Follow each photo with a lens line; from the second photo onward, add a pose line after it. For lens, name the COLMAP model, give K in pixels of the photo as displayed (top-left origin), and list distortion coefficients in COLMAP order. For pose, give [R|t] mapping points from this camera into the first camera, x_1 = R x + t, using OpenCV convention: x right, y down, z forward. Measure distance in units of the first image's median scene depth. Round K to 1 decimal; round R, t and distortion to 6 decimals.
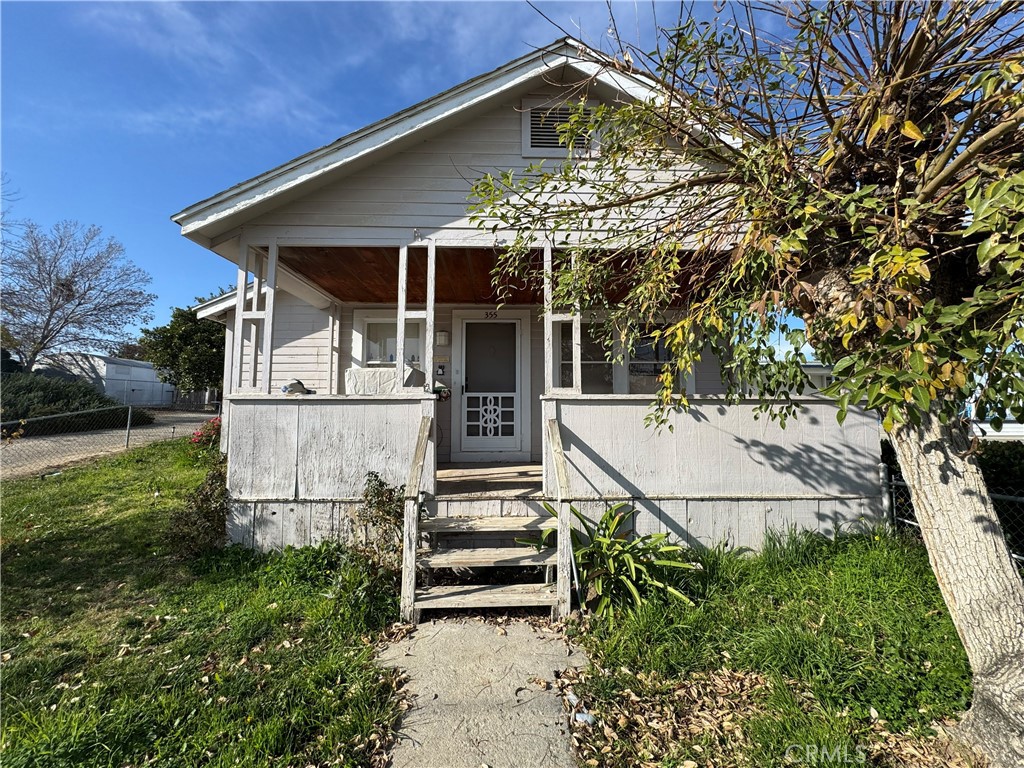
lens RADIAL K [[404.7, 0, 512.0], [0, 404.7, 384.0], [0, 0, 1]] dist [-0.036244, -0.000039]
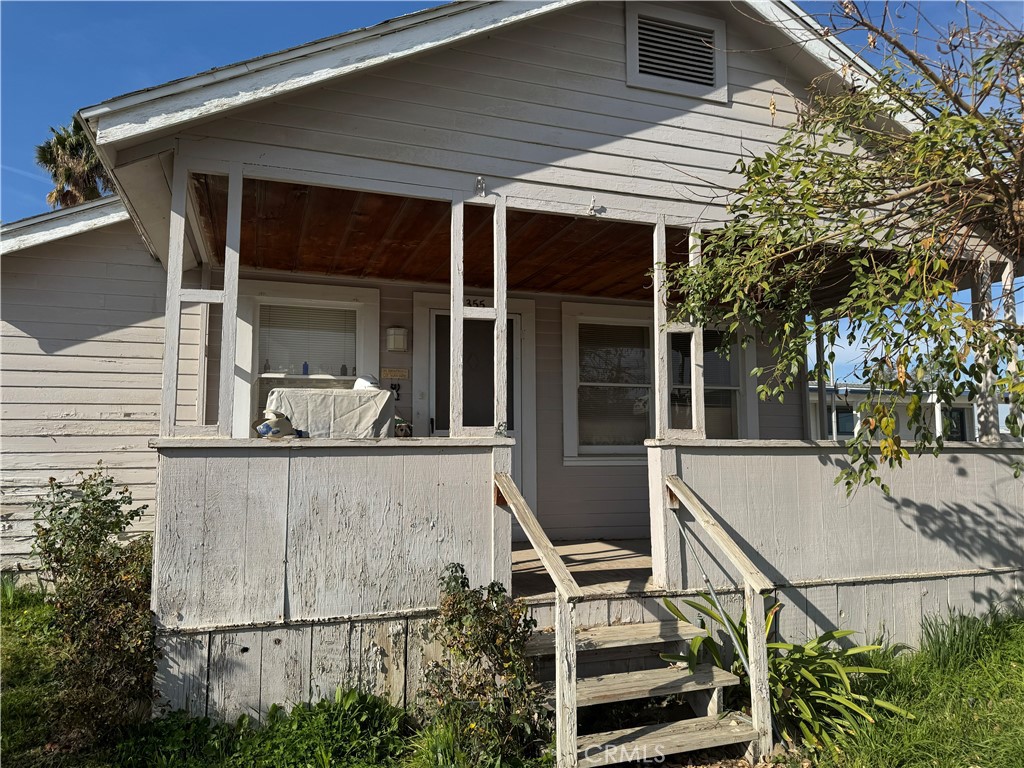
lens RADIAL K [[700.5, 0, 512.0], [0, 700.5, 384.0], [0, 0, 1]] dist [0.022353, -0.088118]
pose [[0.960487, 0.024157, 0.277276, -0.492659], [-0.014897, 0.999260, -0.035455, -0.021243], [-0.277927, 0.029924, 0.960136, -0.065912]]
